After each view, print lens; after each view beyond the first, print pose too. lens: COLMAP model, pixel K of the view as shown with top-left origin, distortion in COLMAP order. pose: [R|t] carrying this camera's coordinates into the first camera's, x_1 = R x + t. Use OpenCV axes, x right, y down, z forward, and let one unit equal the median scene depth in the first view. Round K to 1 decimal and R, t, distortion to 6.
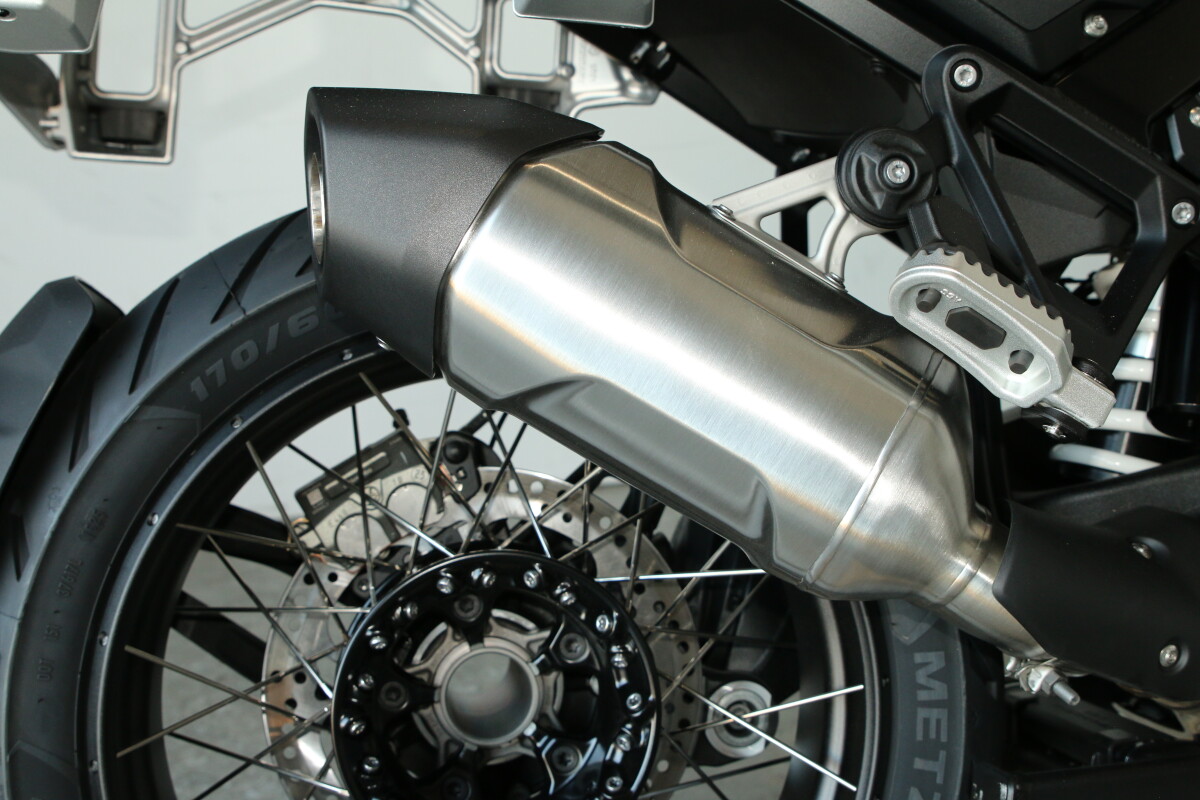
lens RADIAL K [[1634.5, 0, 600.0], [0, 1634.5, 400.0], [0, 0, 1]] dist [-0.094971, 0.170238]
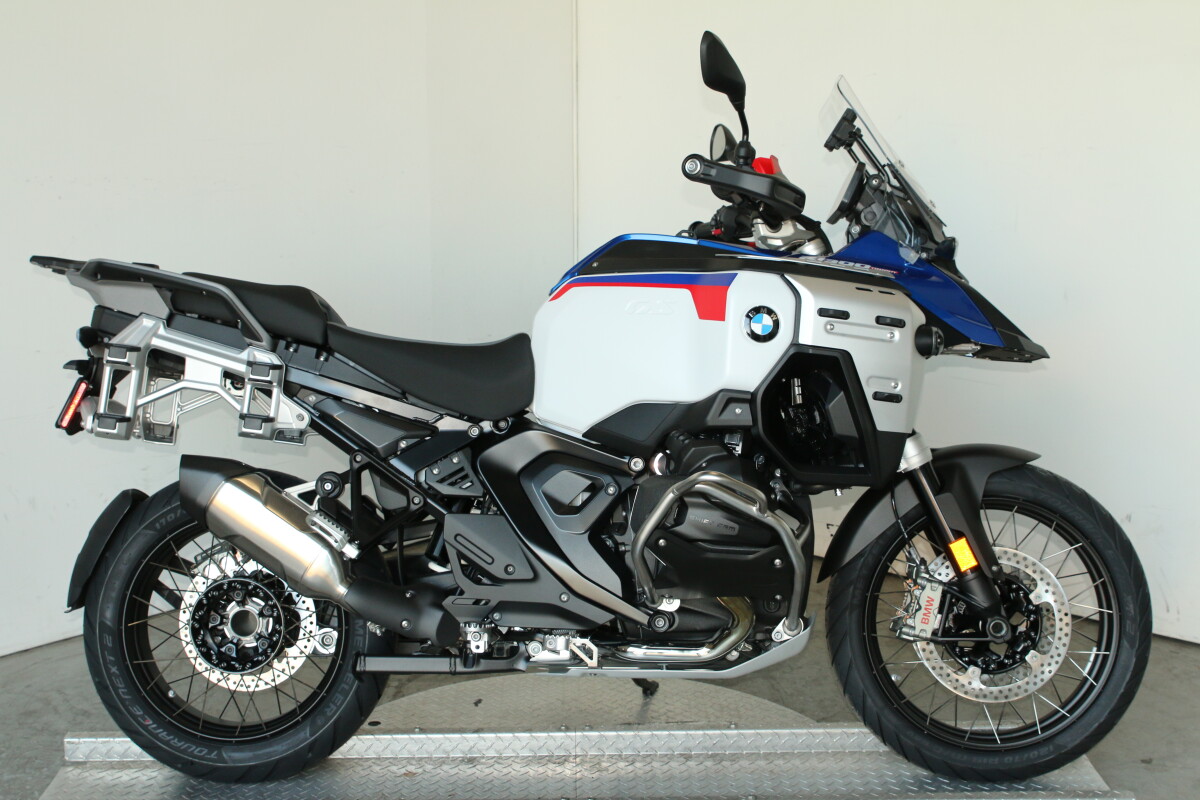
lens RADIAL K [[1630.9, 0, 600.0], [0, 1630.9, 400.0], [0, 0, 1]] dist [-0.049013, 0.028568]
pose [[0.981482, 0.070240, -0.178214, 1.323769], [-0.068688, 0.997527, 0.014876, -0.403372], [0.178818, -0.002359, 0.983879, -2.340779]]
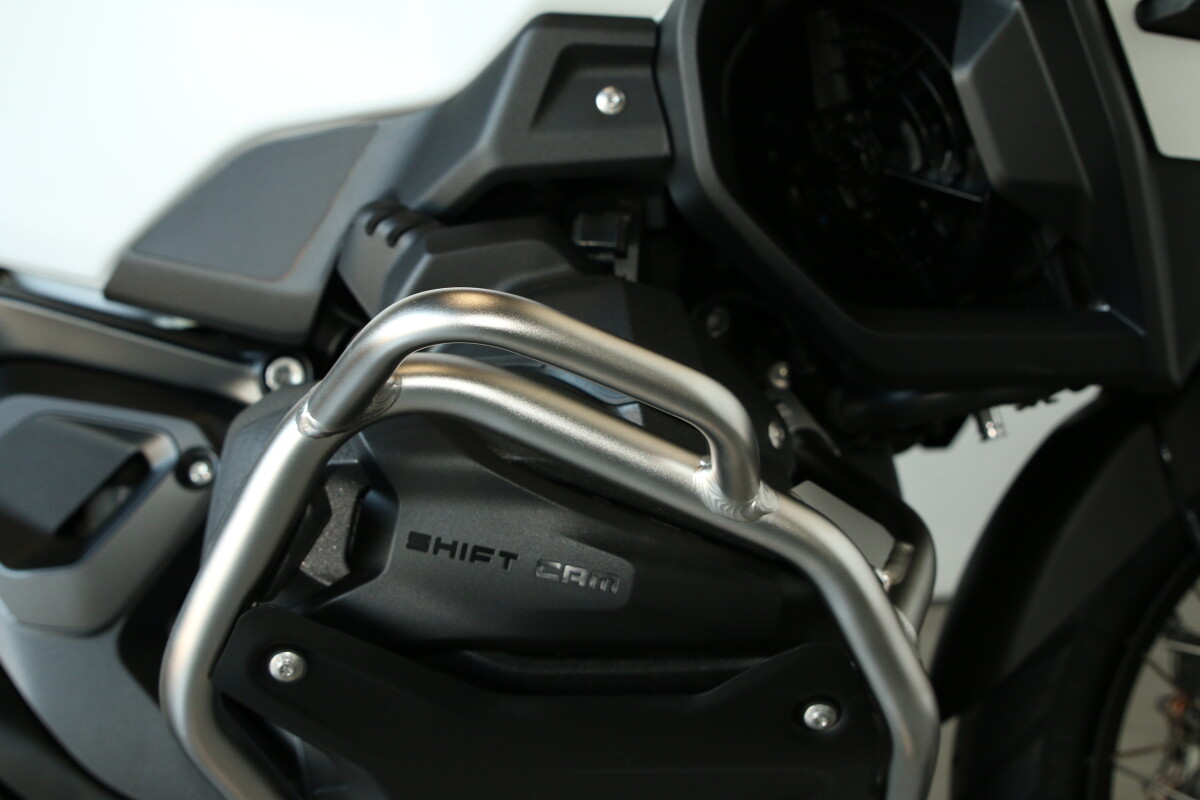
lens RADIAL K [[1634.5, 0, 600.0], [0, 1634.5, 400.0], [0, 0, 1]] dist [-0.094971, 0.170238]
pose [[0.988151, -0.000114, -0.153487, 1.133674], [-0.003347, 0.999746, -0.022292, -0.186793], [0.153450, 0.022542, 0.987899, 0.124490]]
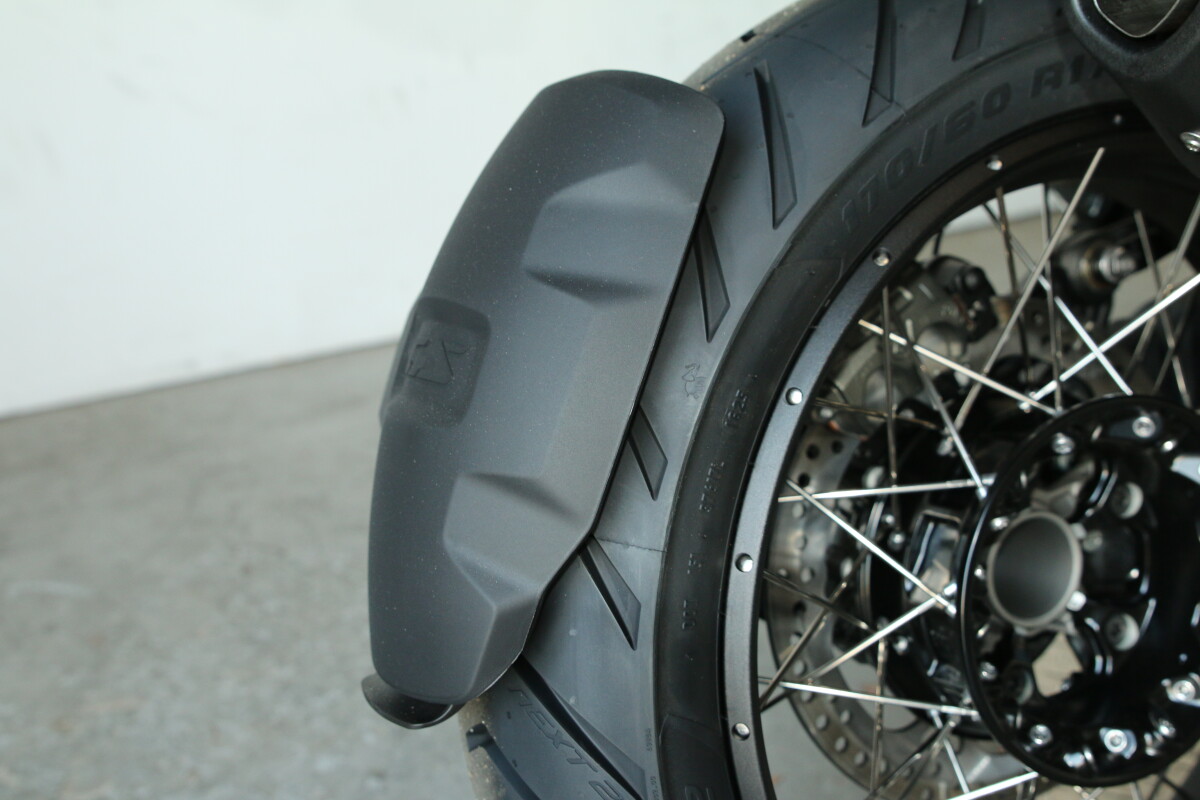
lens RADIAL K [[1634.5, 0, 600.0], [0, 1634.5, 400.0], [0, 0, 1]] dist [-0.094971, 0.170238]
pose [[0.963513, -0.083752, 0.254222, -0.546266], [0.051700, 0.990133, 0.130246, -0.026546], [-0.262621, -0.112350, 0.958336, 0.307538]]
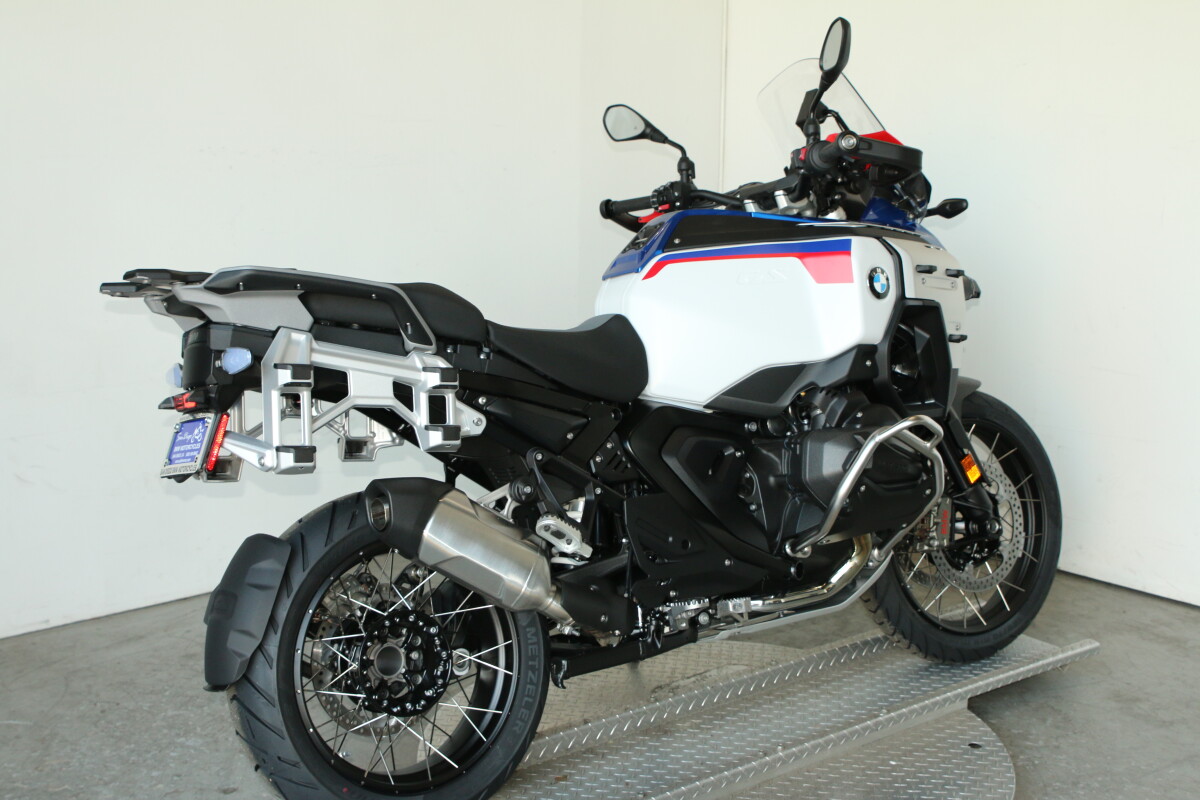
lens RADIAL K [[1630.9, 0, 600.0], [0, 1630.9, 400.0], [0, 0, 1]] dist [-0.049013, 0.028568]
pose [[0.890930, -0.049290, 0.451457, -1.166920], [0.064772, 0.997721, -0.018893, -0.236355], [-0.449497, 0.046074, 0.892093, -2.061149]]
